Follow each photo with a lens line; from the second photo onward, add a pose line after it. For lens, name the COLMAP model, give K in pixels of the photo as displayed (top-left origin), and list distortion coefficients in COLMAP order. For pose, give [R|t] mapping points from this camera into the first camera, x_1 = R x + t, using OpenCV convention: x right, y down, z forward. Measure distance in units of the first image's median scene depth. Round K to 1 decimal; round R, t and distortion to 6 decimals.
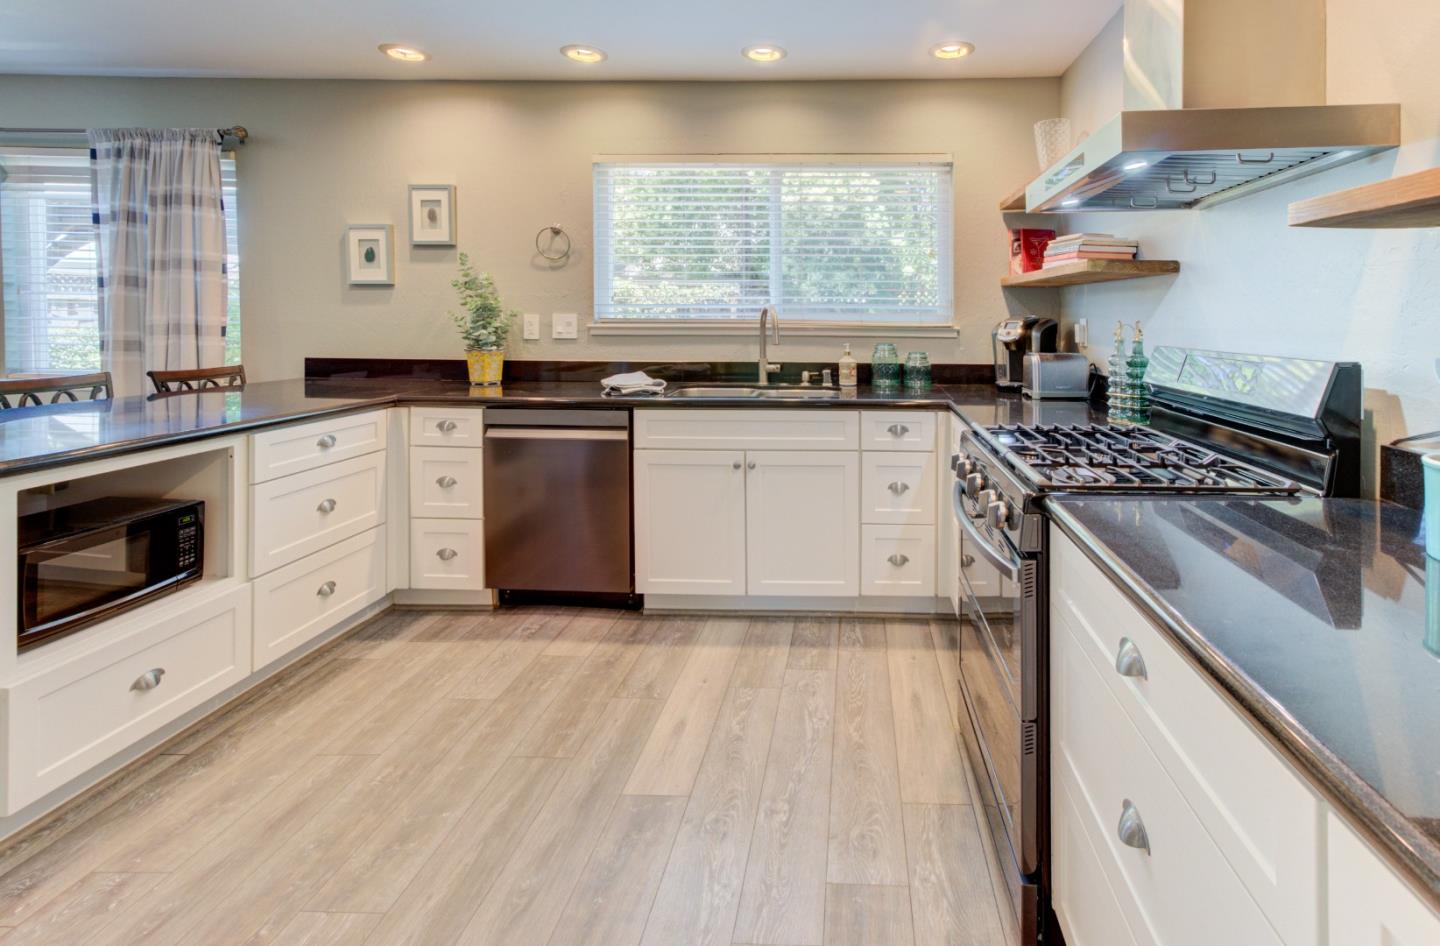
lens RADIAL K [[690.2, 0, 786.6], [0, 690.2, 330.6], [0, 0, 1]] dist [0.000500, 0.000026]
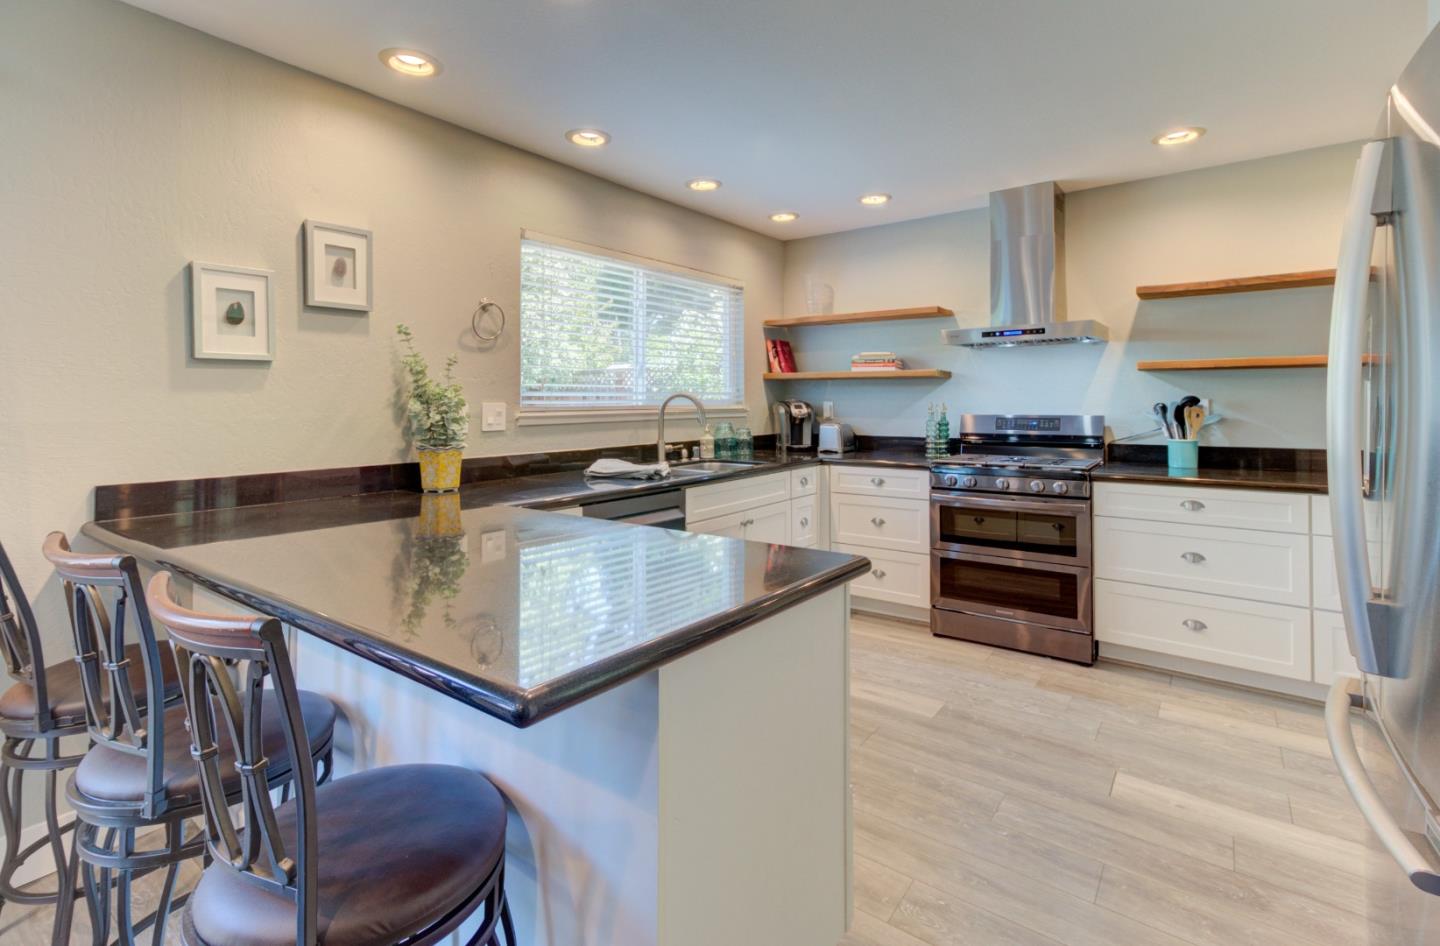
lens RADIAL K [[722.2, 0, 702.8], [0, 722.2, 398.5], [0, 0, 1]] dist [-0.002835, -0.000168]
pose [[0.544599, -0.006226, 0.838674, -1.002849], [0.025290, 0.999640, -0.009001, -0.015570], [-0.838315, 0.026112, 0.544560, 0.294843]]
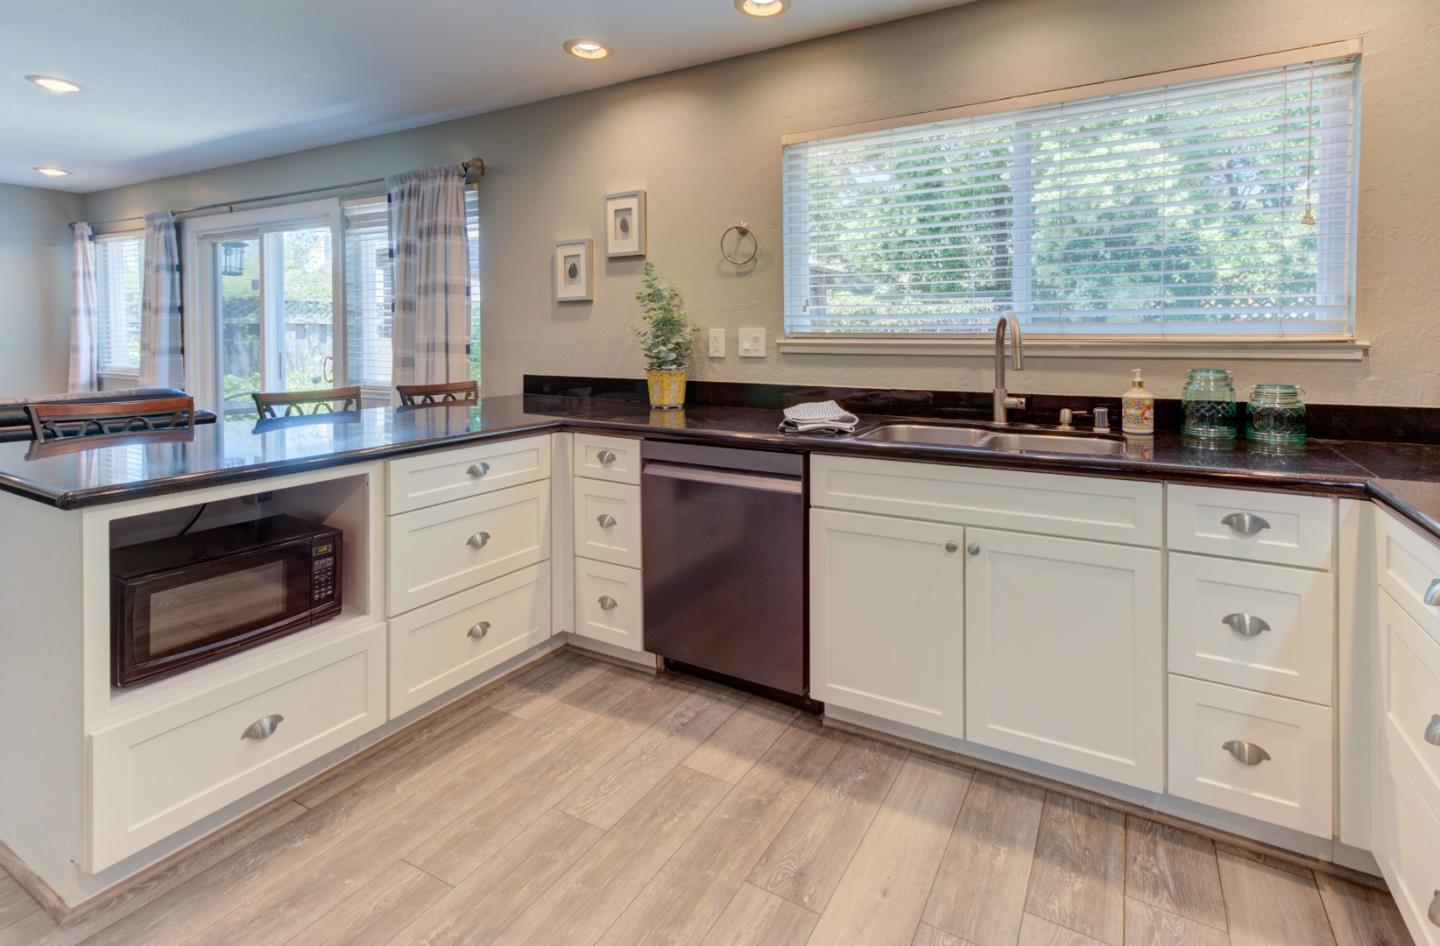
lens RADIAL K [[656.7, 0, 743.1], [0, 656.7, 354.0], [0, 0, 1]] dist [-0.018973, 0.021591]
pose [[0.903316, 0.003441, -0.428961, 0.016058], [-0.000587, 0.999977, 0.006785, 0.001607], [0.428974, -0.005877, 0.903298, 0.282098]]
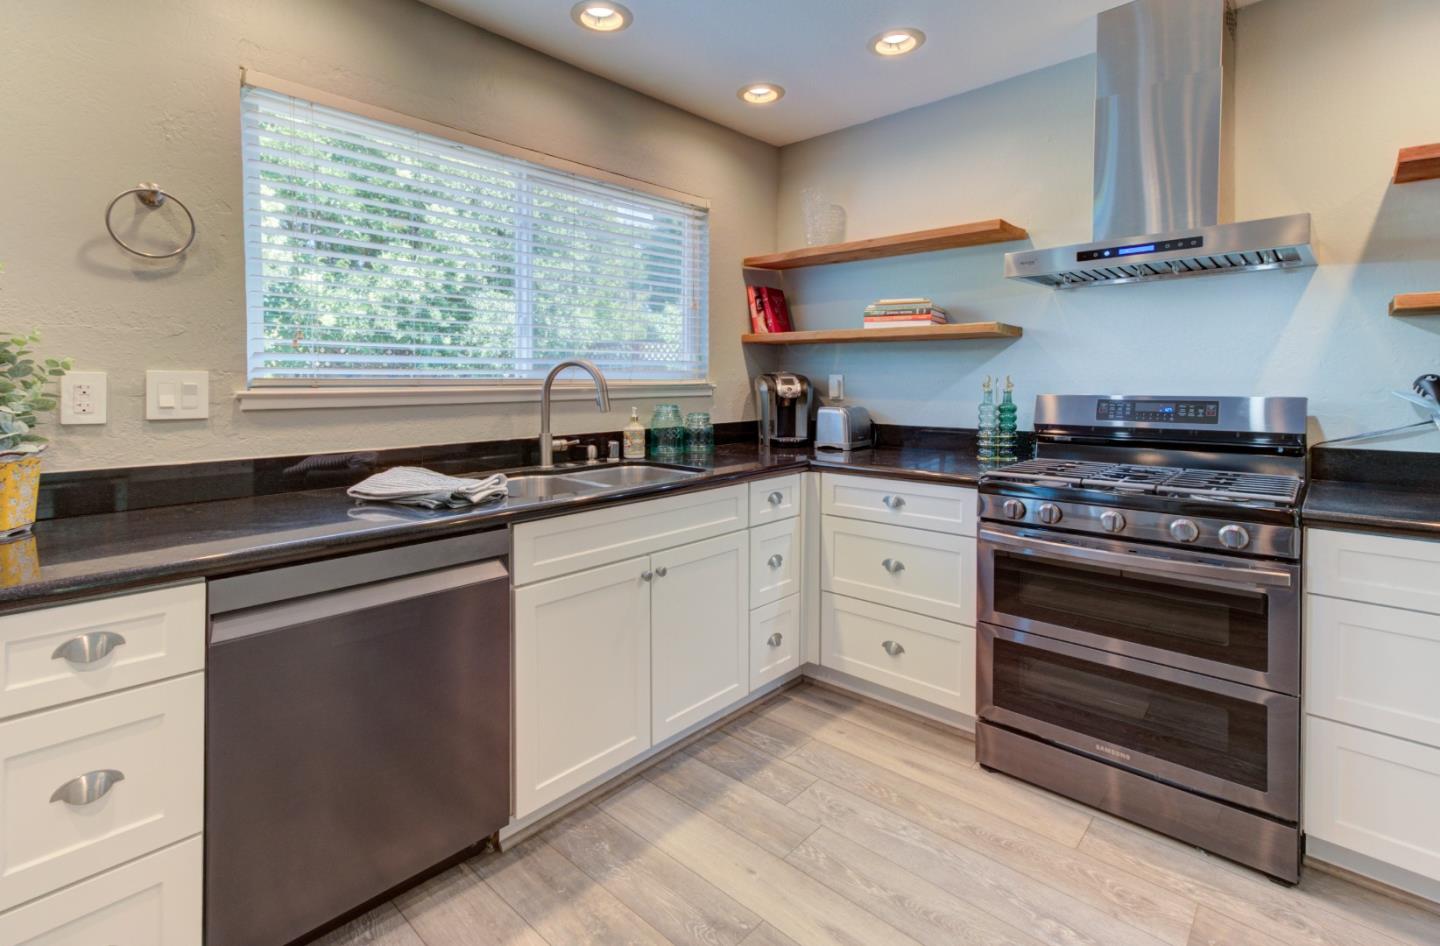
lens RADIAL K [[701.8, 0, 692.7], [0, 701.8, 402.5], [0, 0, 1]] dist [0.003339, 0.000807]
pose [[0.637539, -0.033252, 0.769700, -0.510302], [0.022167, 0.999446, 0.024817, -0.005622], [-0.770099, 0.001240, 0.637923, 0.408835]]
